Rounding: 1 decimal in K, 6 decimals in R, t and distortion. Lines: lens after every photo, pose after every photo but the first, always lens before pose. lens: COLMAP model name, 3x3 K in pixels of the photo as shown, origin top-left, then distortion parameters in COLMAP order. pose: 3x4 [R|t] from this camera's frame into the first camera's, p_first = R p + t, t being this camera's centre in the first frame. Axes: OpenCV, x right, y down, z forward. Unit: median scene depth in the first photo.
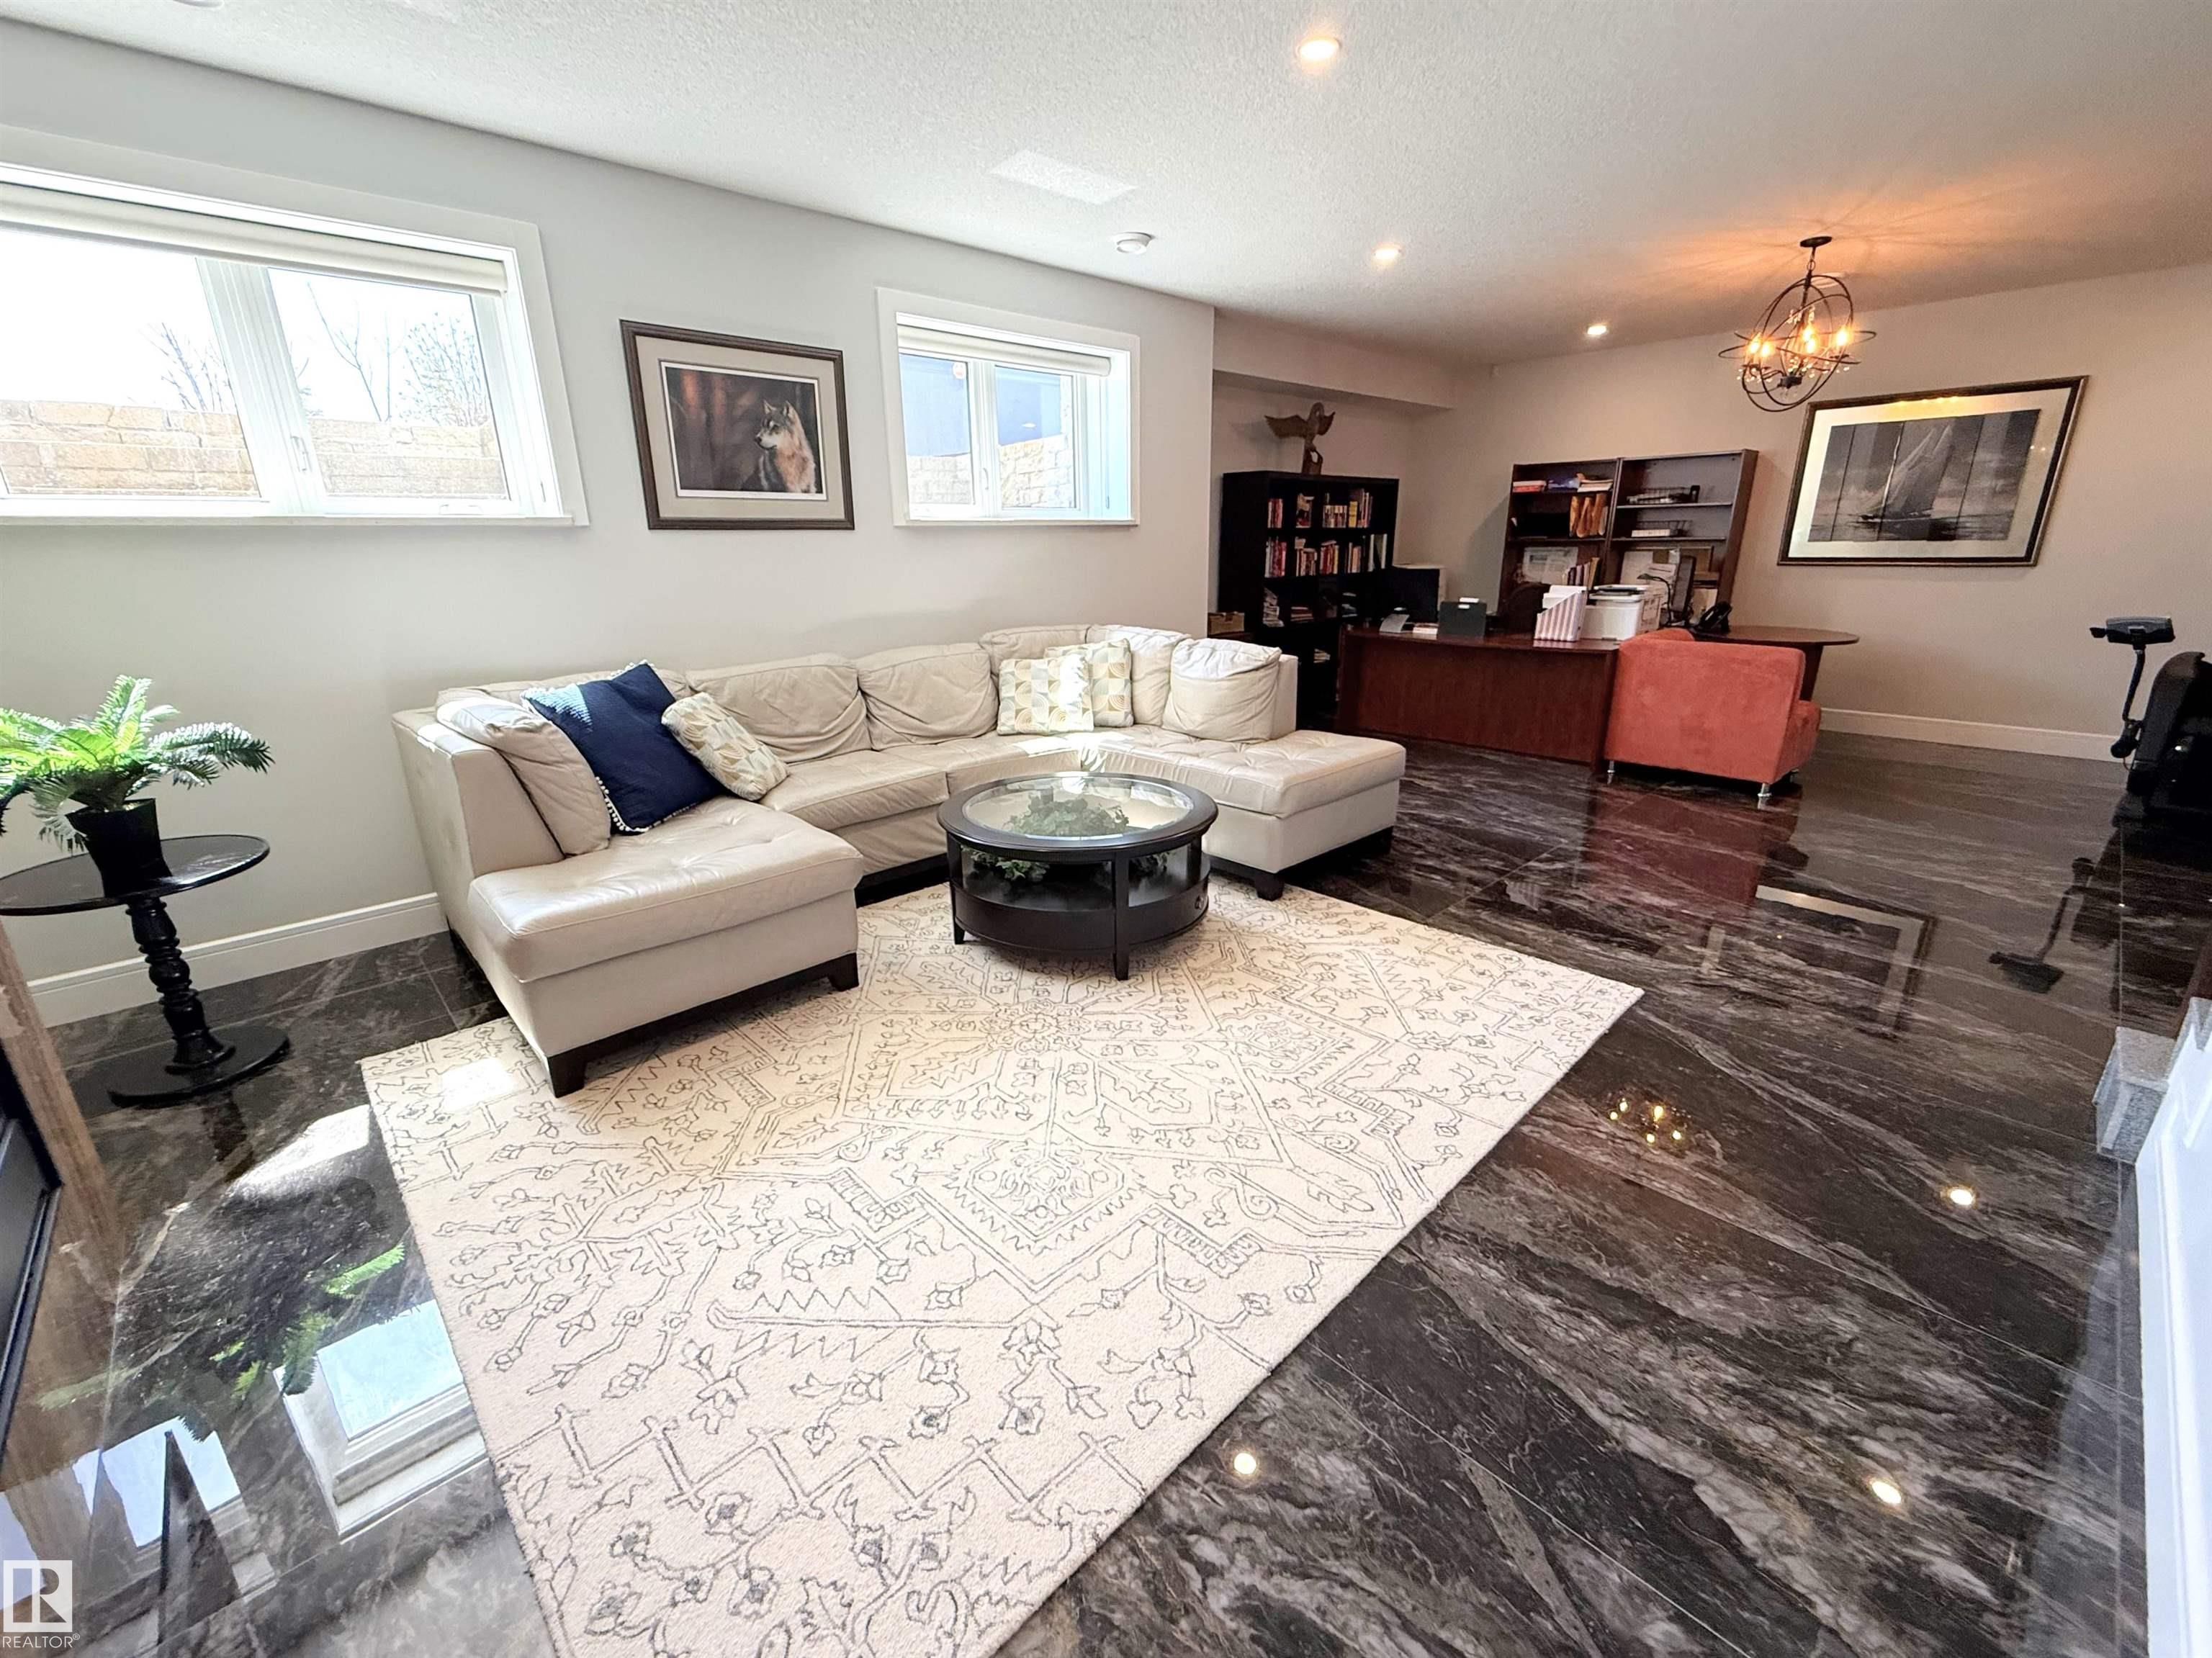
lens RADIAL K [[899.4, 0, 1117.2], [0, 899.4, 831.8], [0, 0, 1]] dist [0.002995, 0.000983]
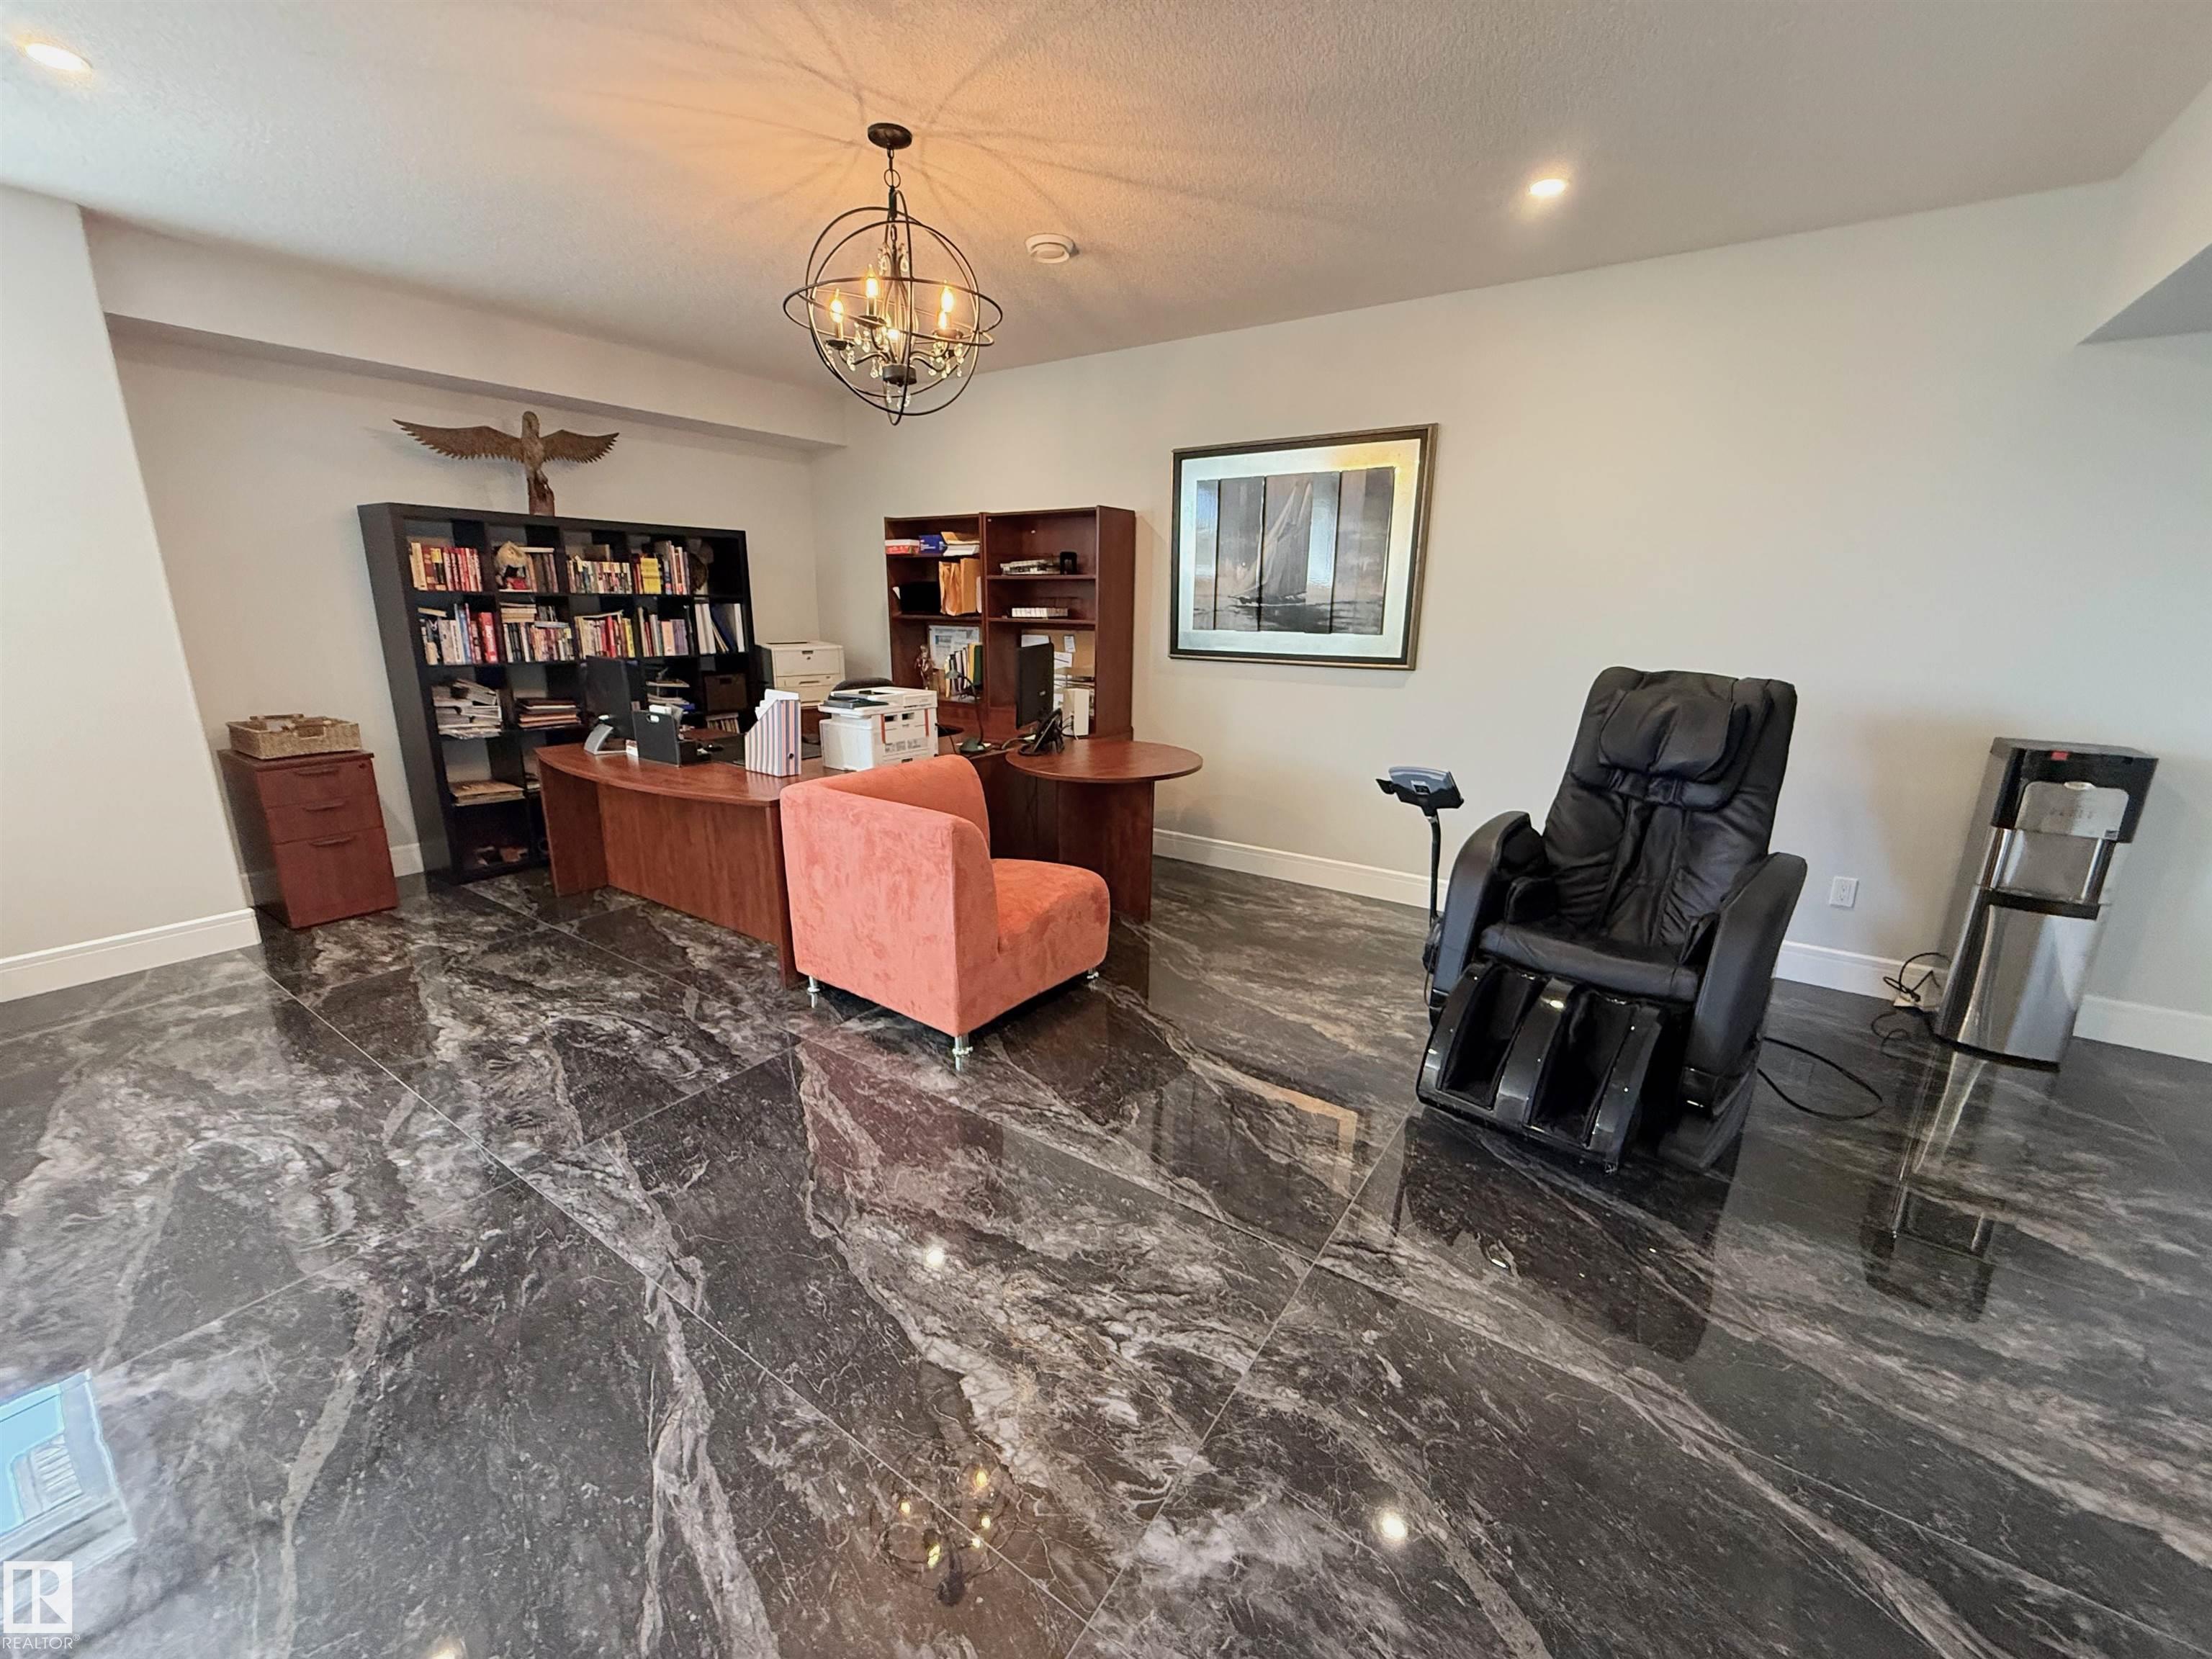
lens RADIAL K [[899.5, 0, 1088.3], [0, 899.5, 829.2], [0, 0, 1]] dist [0.002995, 0.000983]
pose [[0.978670, -0.026450, 0.203729, 0.492033], [0.039737, 0.997322, -0.061403, -0.105157], [-0.201559, 0.068188, 0.977100, 0.275007]]
